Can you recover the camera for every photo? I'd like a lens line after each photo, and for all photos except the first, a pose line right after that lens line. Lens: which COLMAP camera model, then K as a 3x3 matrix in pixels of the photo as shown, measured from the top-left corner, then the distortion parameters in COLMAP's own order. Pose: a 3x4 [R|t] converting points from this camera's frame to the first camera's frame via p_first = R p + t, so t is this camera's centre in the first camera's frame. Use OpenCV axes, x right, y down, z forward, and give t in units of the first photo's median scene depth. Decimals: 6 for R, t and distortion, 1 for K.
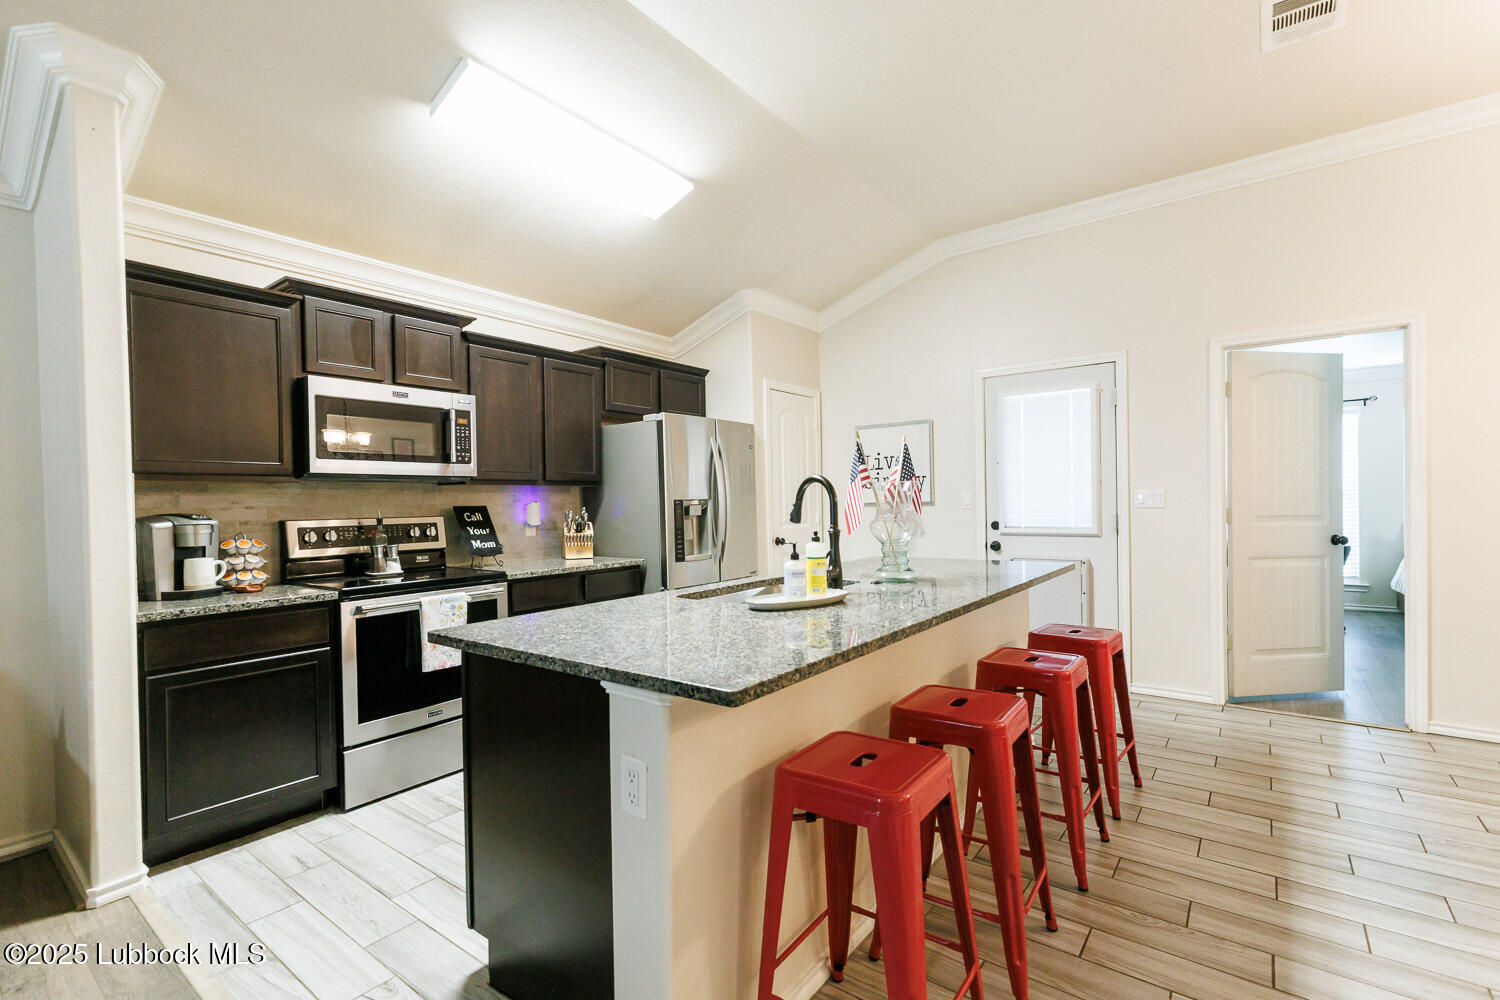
lens RADIAL K [[672.5, 0, 749.2], [0, 672.5, 509.5], [0, 0, 1]] dist [0.007592, -0.000138]
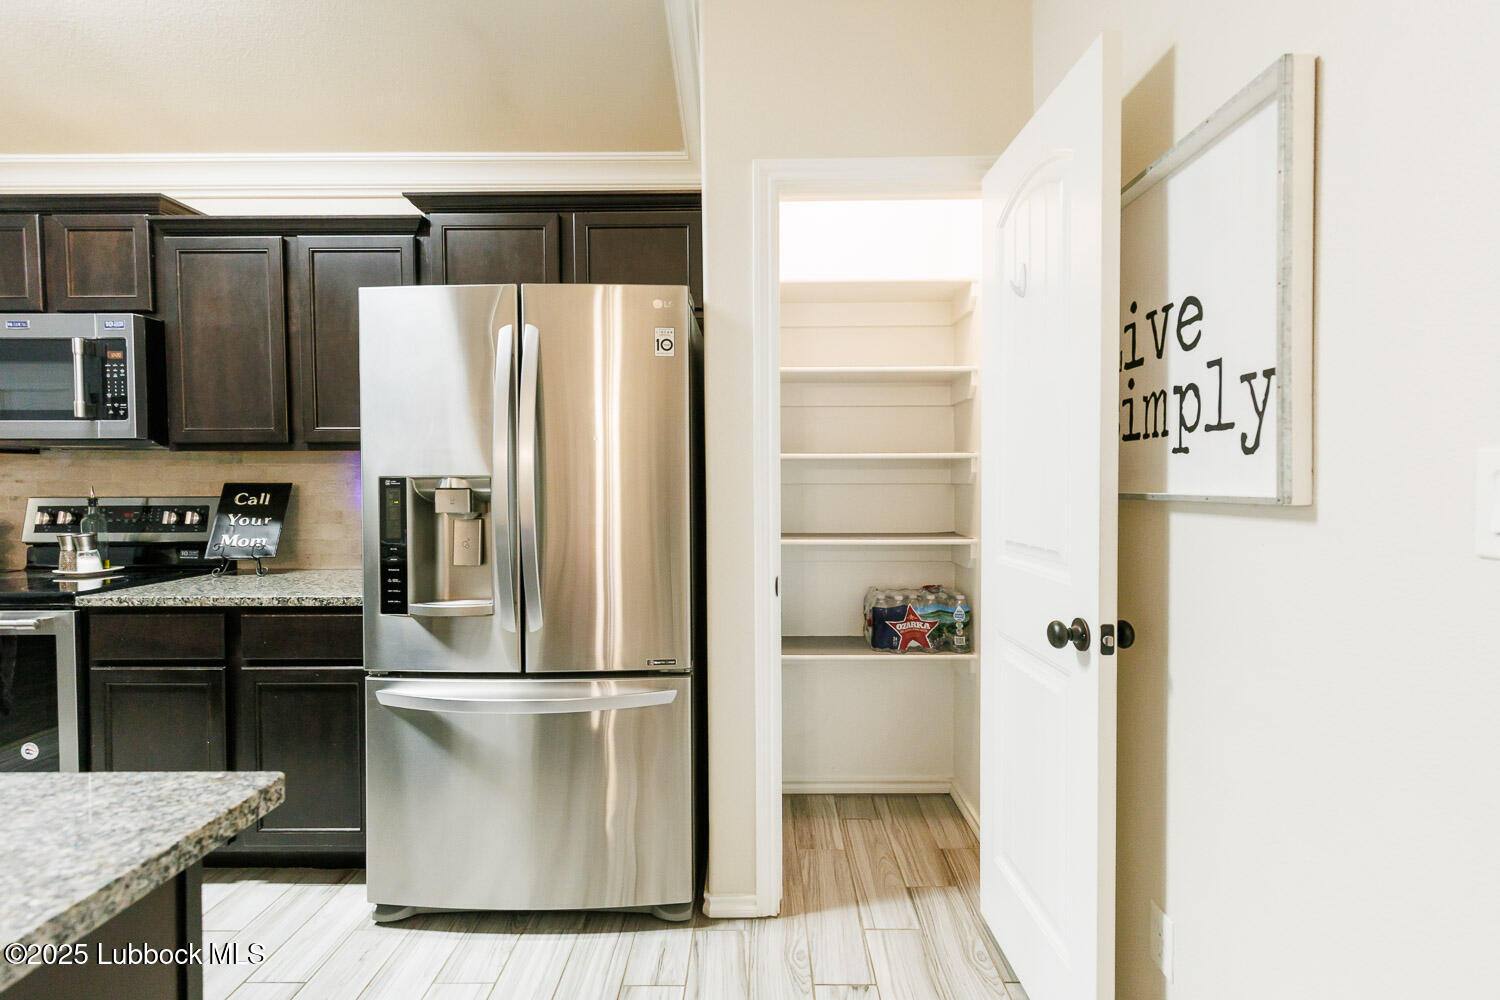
lens RADIAL K [[672.5, 0, 757.4], [0, 672.5, 497.2], [0, 0, 1]] dist [0.007592, -0.000138]
pose [[0.595867, 0.036333, -0.802261, 0.473145], [-0.015571, 0.999311, 0.033692, -0.023254], [0.802932, -0.007584, 0.596023, 1.082990]]
